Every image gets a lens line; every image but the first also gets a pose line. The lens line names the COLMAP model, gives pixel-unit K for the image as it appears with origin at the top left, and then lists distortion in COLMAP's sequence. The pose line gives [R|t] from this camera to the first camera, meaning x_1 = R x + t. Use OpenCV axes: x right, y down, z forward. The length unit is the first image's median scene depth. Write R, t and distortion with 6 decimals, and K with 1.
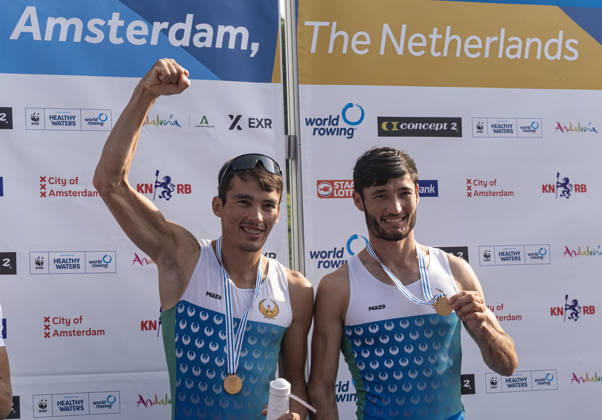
lens RADIAL K [[1627.5, 0, 298.7], [0, 1627.5, 212.4], [0, 0, 1]] dist [0.319413, 0.000000]
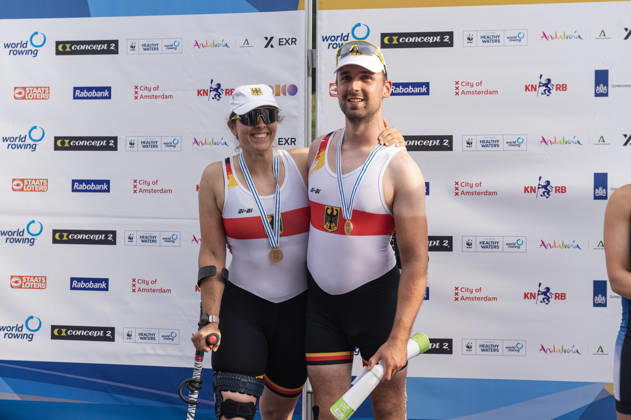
lens RADIAL K [[1147.6, 0, 315.6], [0, 1147.6, 188.3], [0, 0, 1]] dist [0.052302, 0.000000]
pose [[0.805163, 0.037558, -0.591863, 0.566769], [0.006666, 0.997356, 0.072358, -0.002895], [0.593016, -0.062206, 0.802784, 0.242224]]
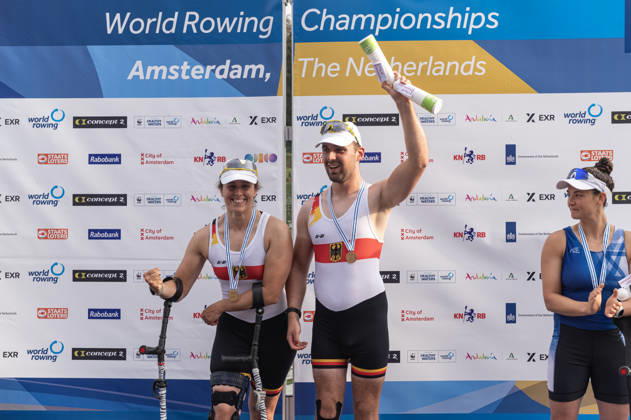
lens RADIAL K [[880.0, 0, 304.3], [0, 880.0, 217.4], [0, 0, 1]] dist [0.062699, 0.000000]
pose [[0.888541, 0.023431, -0.458199, 0.442259], [0.001258, 0.998567, 0.053504, -0.002367], [0.458795, -0.048117, 0.887238, 0.187171]]
